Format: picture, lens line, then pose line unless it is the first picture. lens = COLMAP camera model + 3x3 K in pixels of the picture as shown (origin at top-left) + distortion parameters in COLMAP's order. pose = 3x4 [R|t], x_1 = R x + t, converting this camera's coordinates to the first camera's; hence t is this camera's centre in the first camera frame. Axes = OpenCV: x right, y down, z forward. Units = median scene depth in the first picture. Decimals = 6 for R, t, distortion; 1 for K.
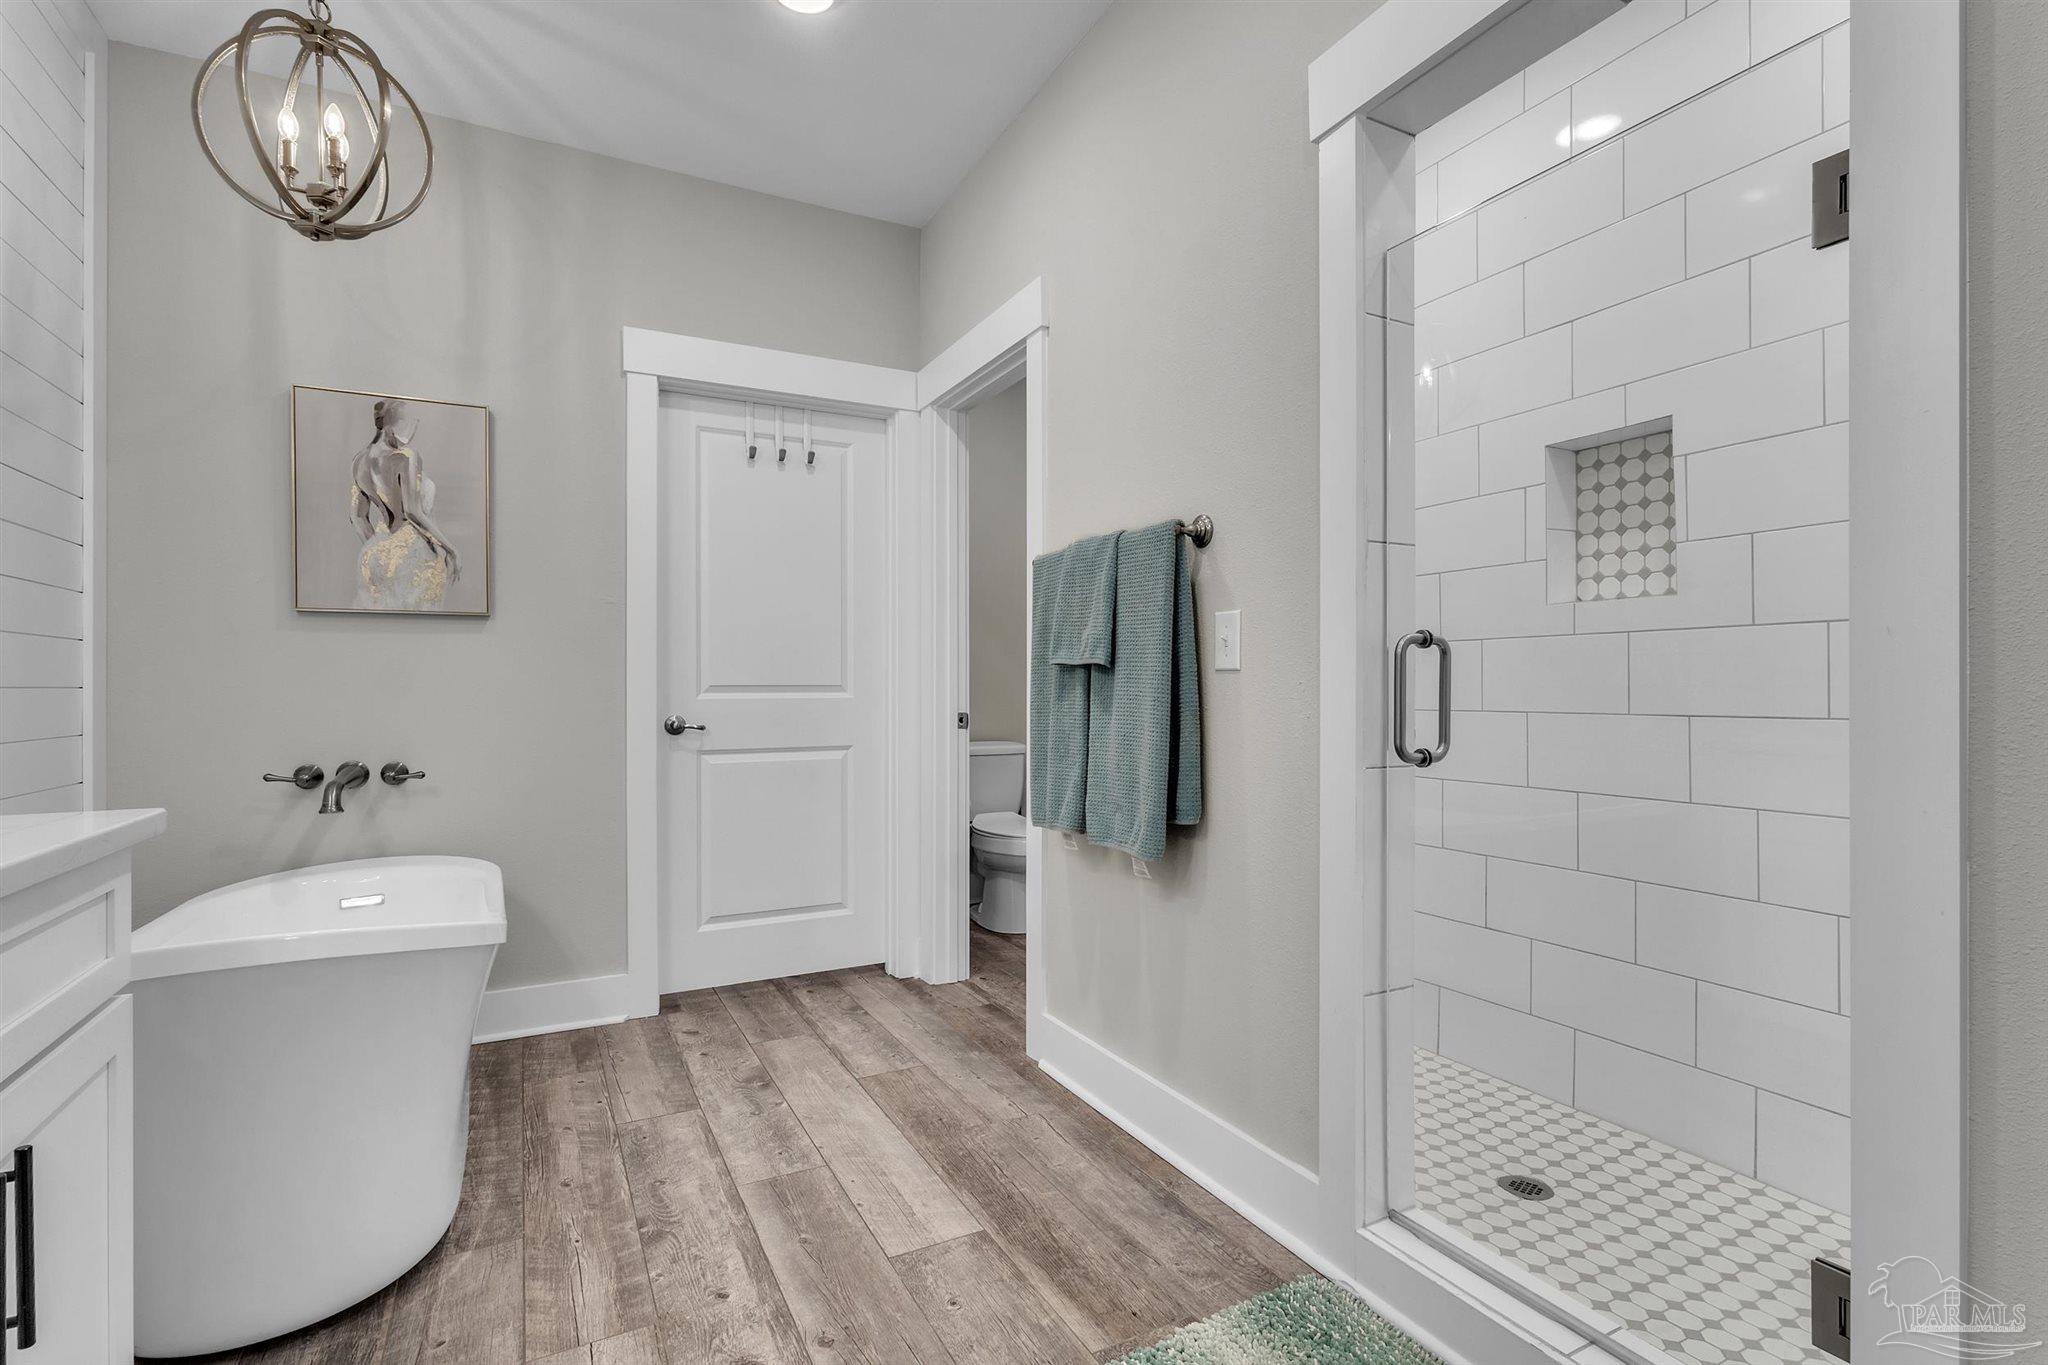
lens RADIAL K [[955.9, 0, 1025.3], [0, 955.9, 687.6], [0, 0, 1]] dist [-0.000140, 0.002129]
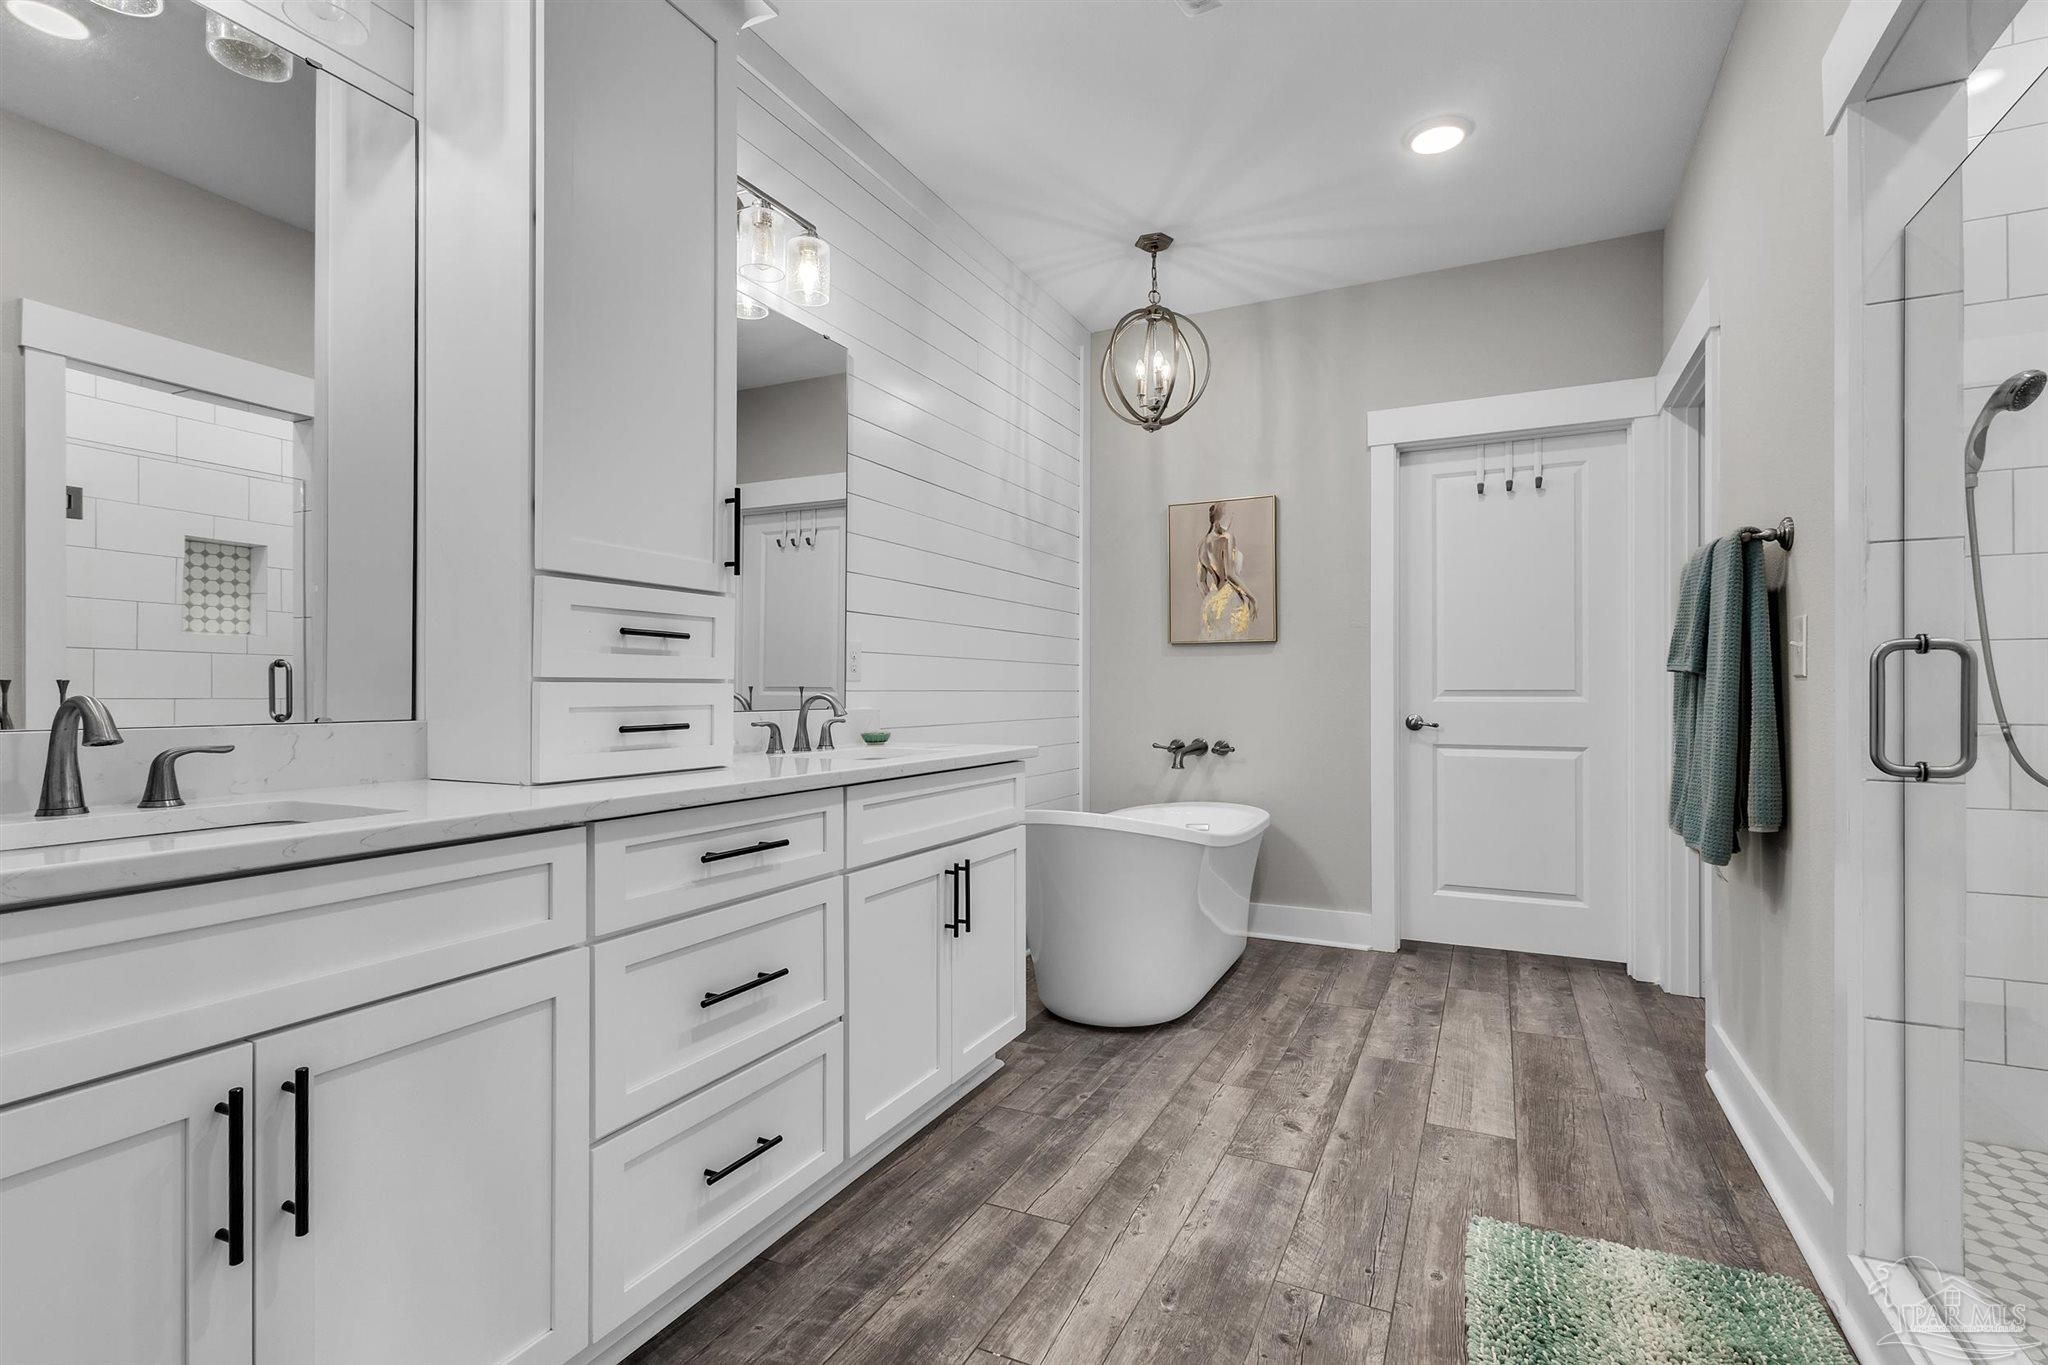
lens RADIAL K [[955.9, 0, 1025.3], [0, 955.9, 687.6], [0, 0, 1]] dist [-0.000140, 0.002129]
pose [[0.591208, -0.000234, -0.806519, 0.392067], [-0.001324, 0.999998, -0.001261, -0.003716], [0.806518, 0.001813, 0.591206, -0.153737]]
